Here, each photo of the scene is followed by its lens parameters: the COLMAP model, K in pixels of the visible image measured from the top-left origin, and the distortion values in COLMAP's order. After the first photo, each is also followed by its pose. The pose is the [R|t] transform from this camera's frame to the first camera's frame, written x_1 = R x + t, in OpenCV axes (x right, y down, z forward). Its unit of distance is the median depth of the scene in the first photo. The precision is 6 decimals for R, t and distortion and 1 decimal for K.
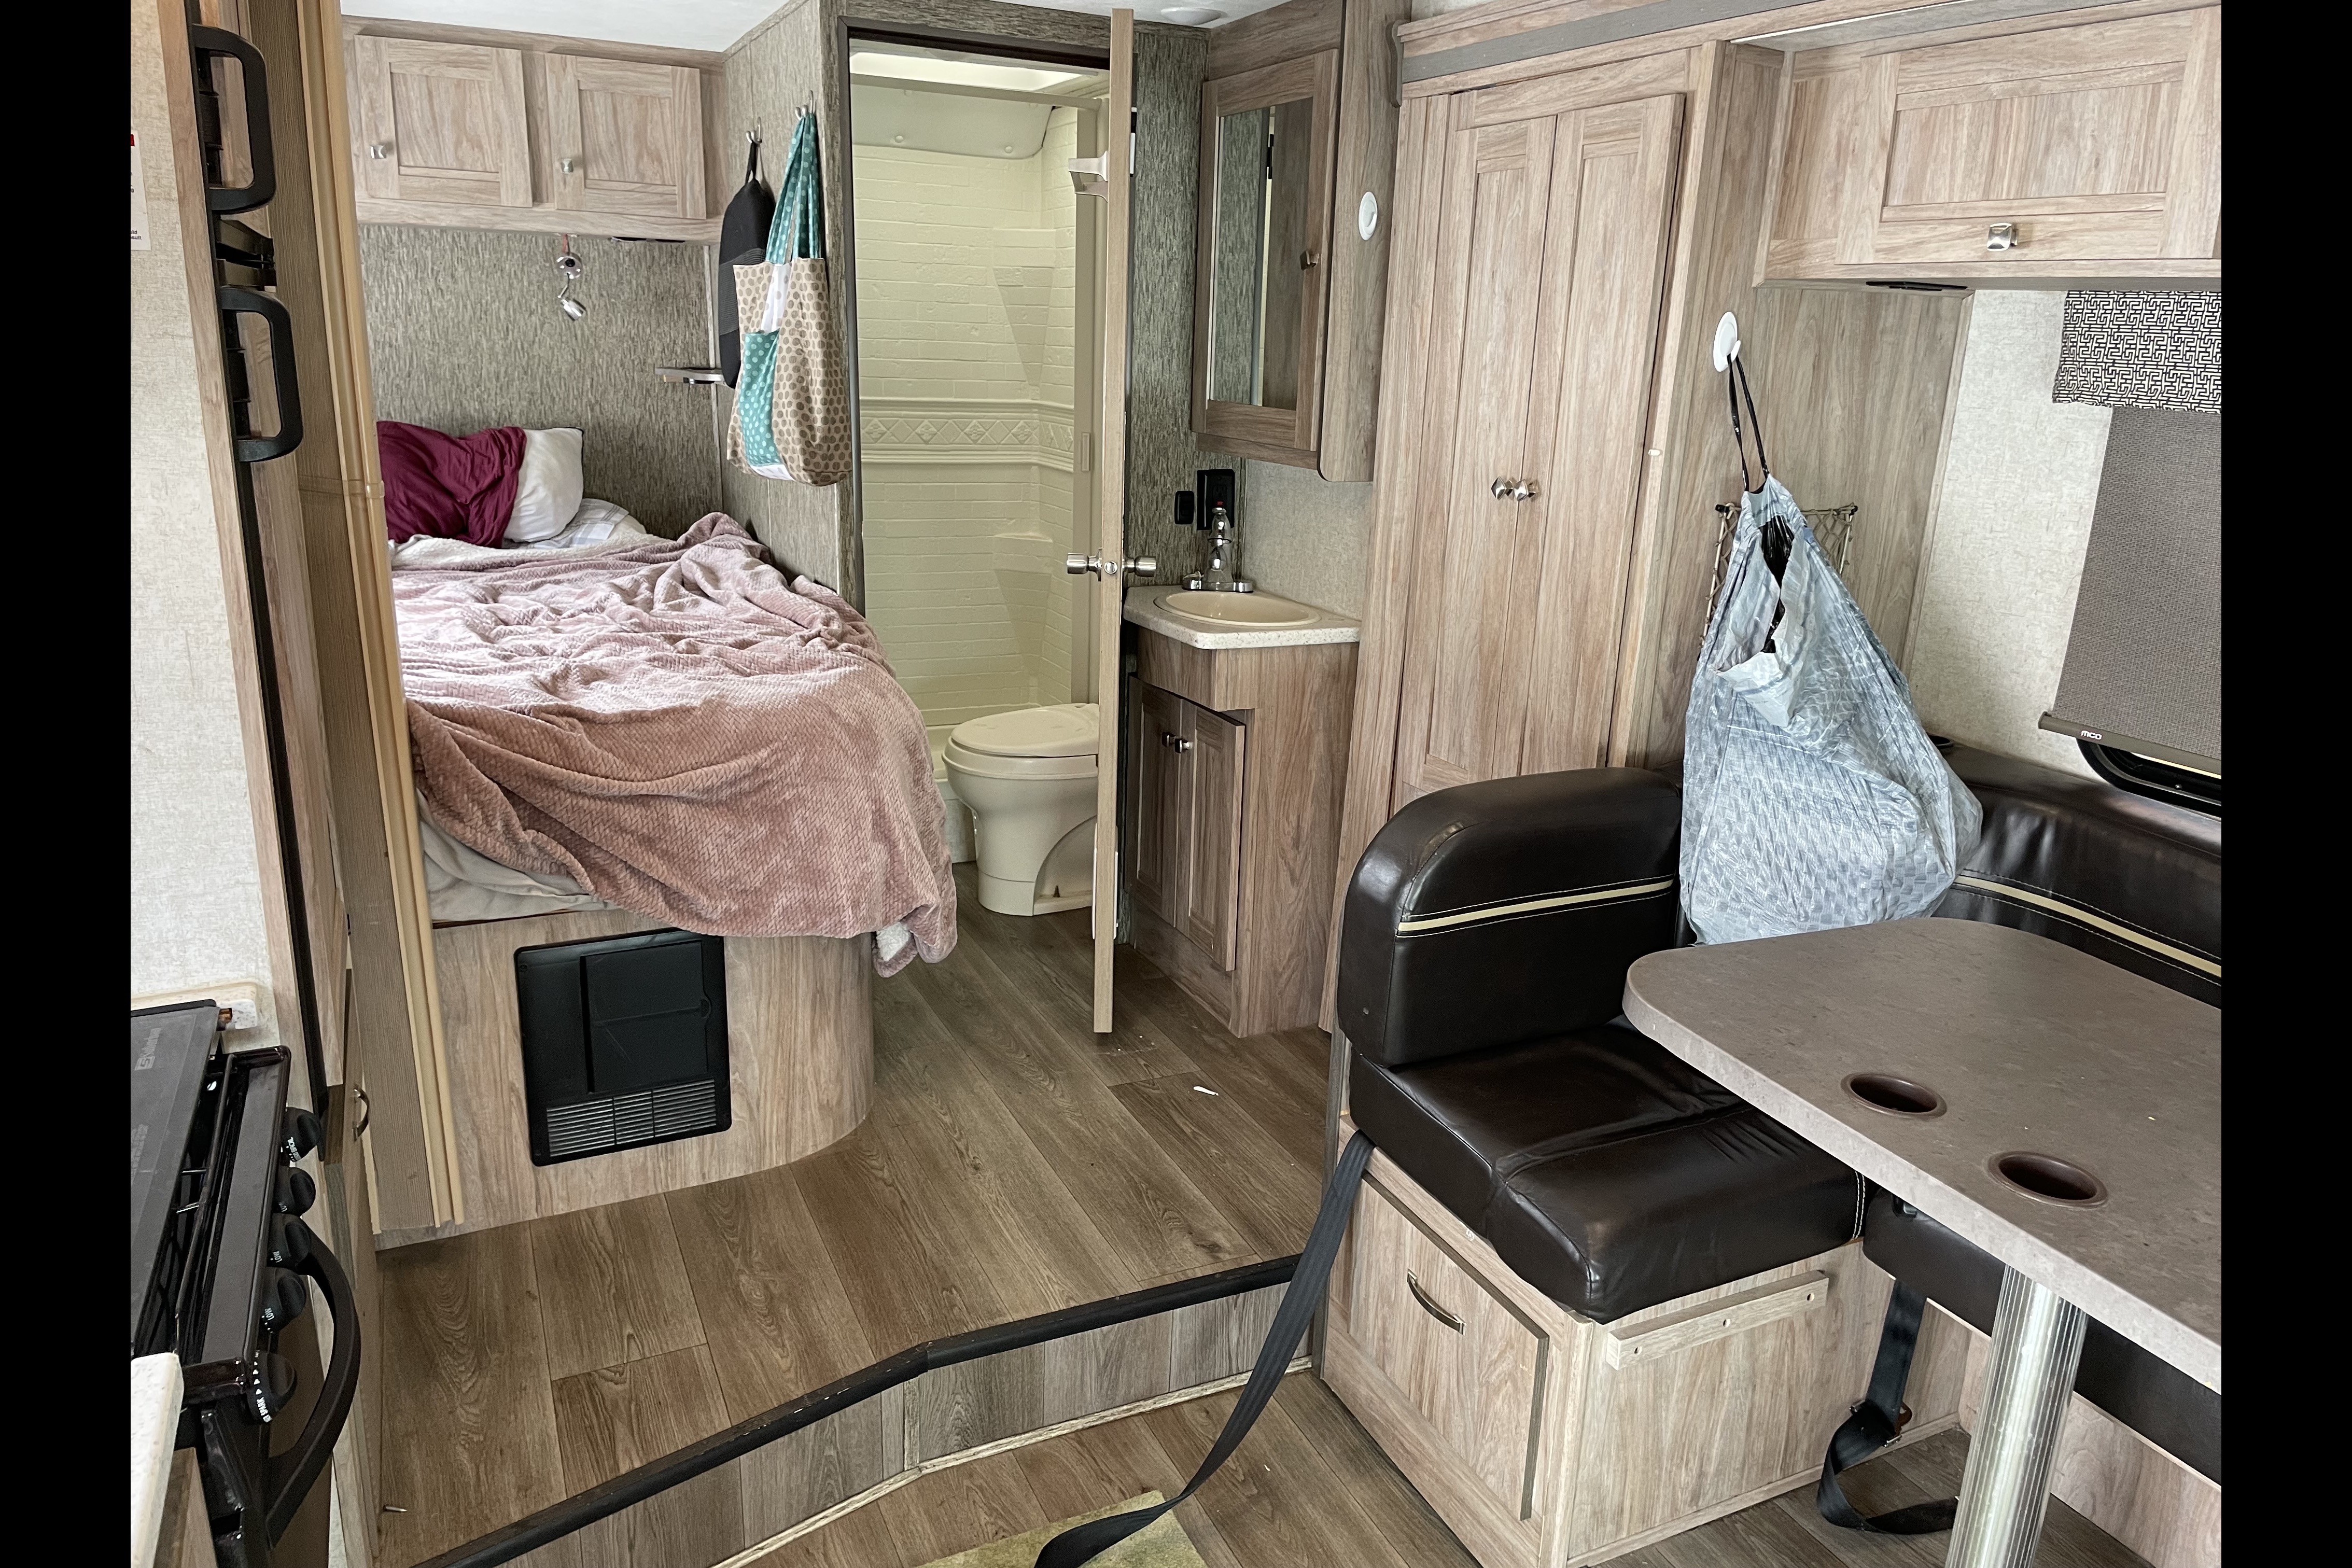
lens RADIAL K [[1579.0, 0, 1176.0], [0, 1579.0, 784.0], [0, 0, 1]] dist [0.090878, -0.113250]
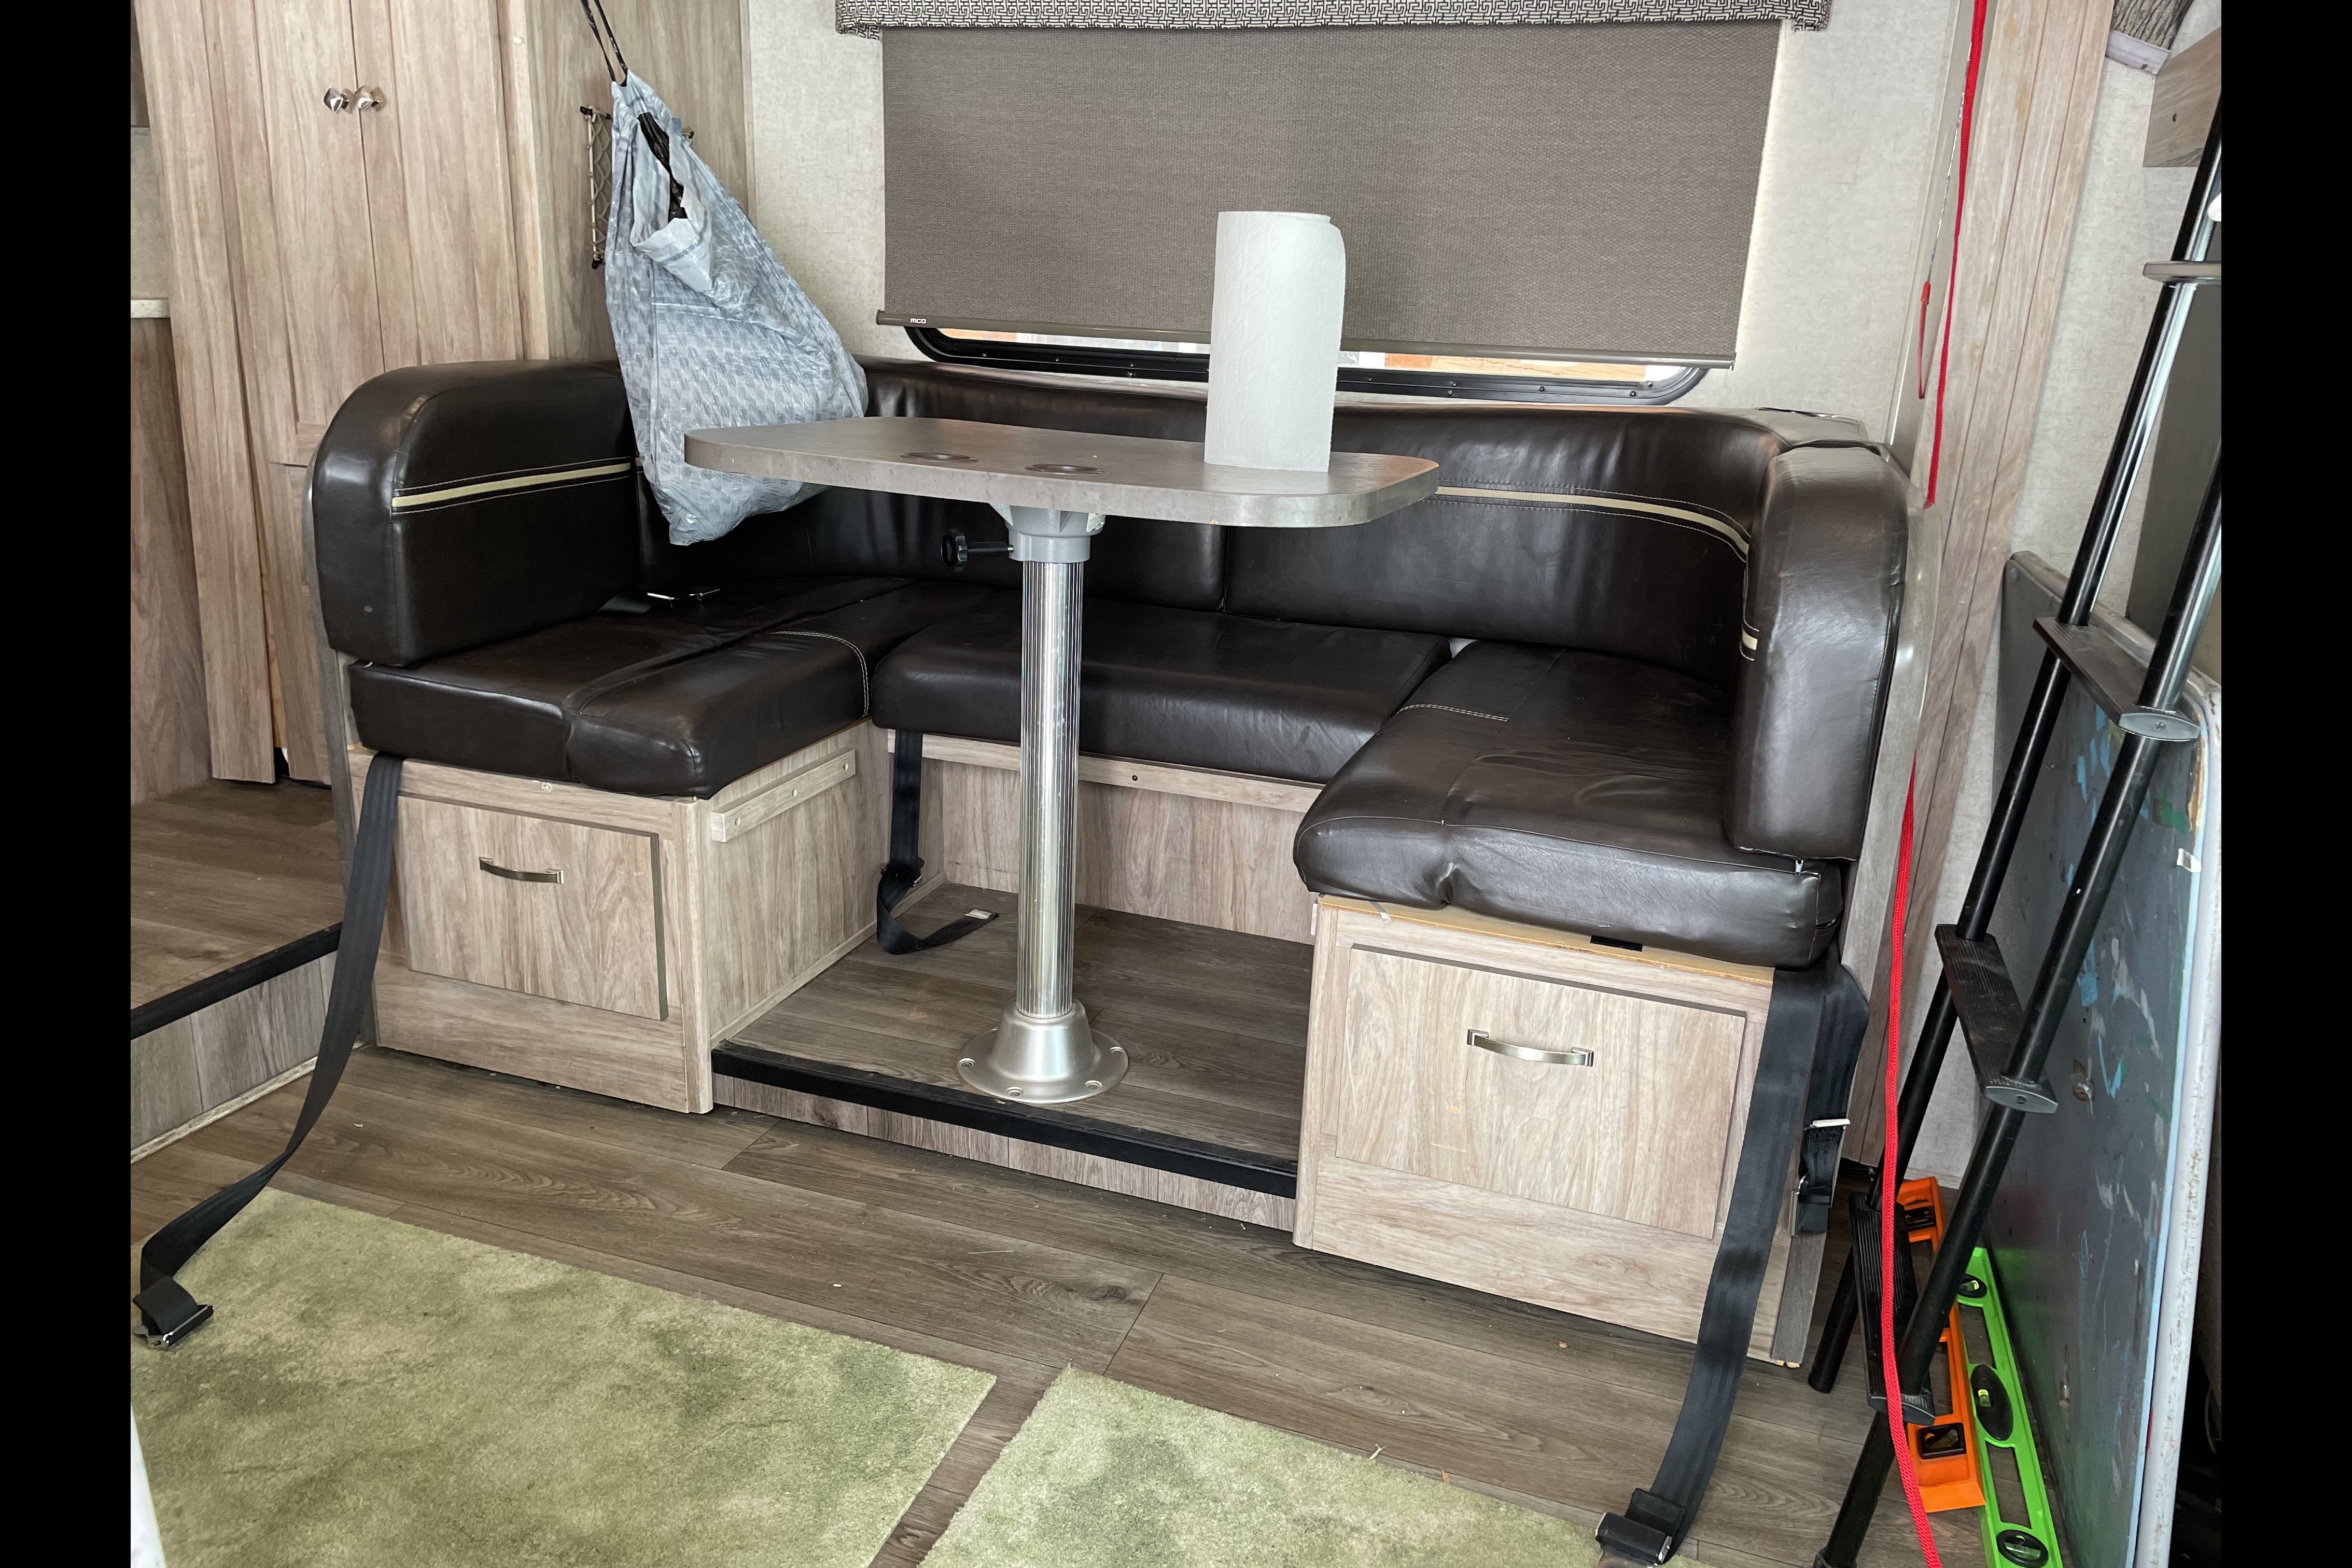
lens RADIAL K [[1579.0, 0, 1176.0], [0, 1579.0, 784.0], [0, 0, 1]] dist [0.090878, -0.113250]
pose [[0.701384, -0.213206, 0.680150, -0.192642], [0.177809, 0.976385, 0.122706, 0.193921], [-0.690249, 0.034873, 0.722731, -0.010249]]
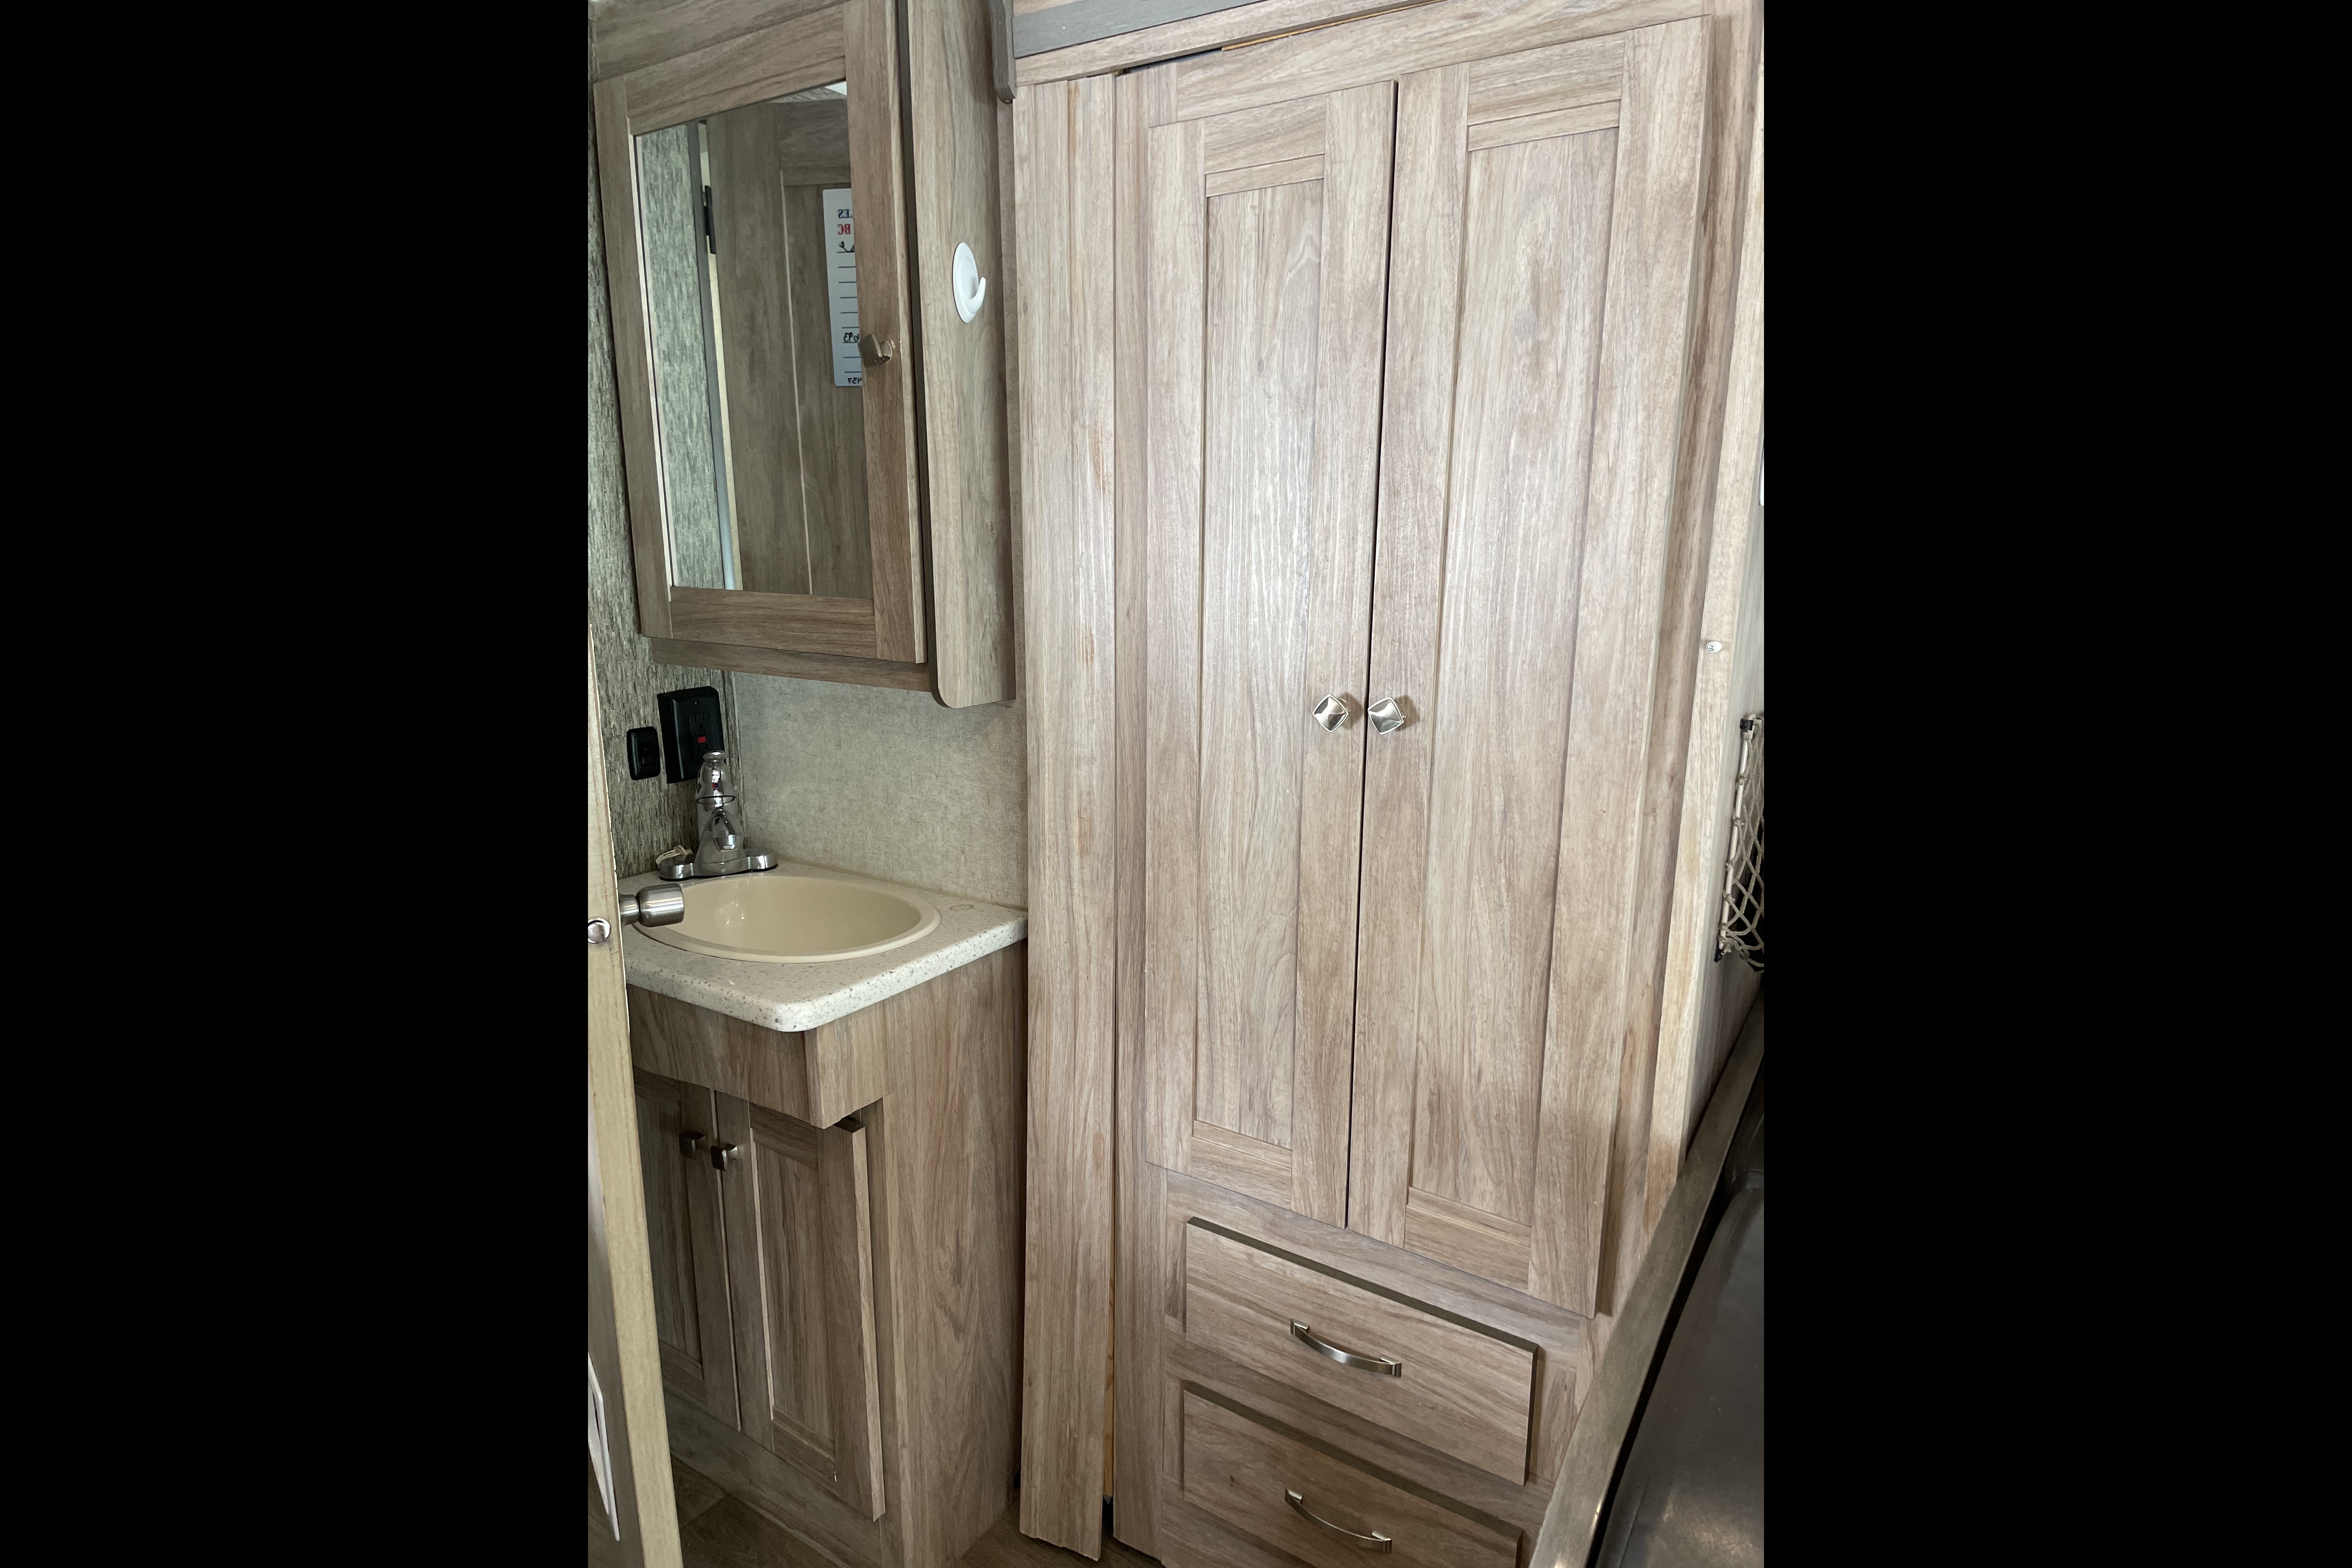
lens RADIAL K [[1210.2, 0, 1188.6], [0, 1210.2, 777.5], [0, 0, 1]] dist [0.046463, -0.000547]
pose [[0.852744, -0.135554, 0.504433, -0.083767], [0.165715, 0.986057, -0.015162, -0.178082], [-0.495344, 0.096521, 0.863318, 0.689029]]
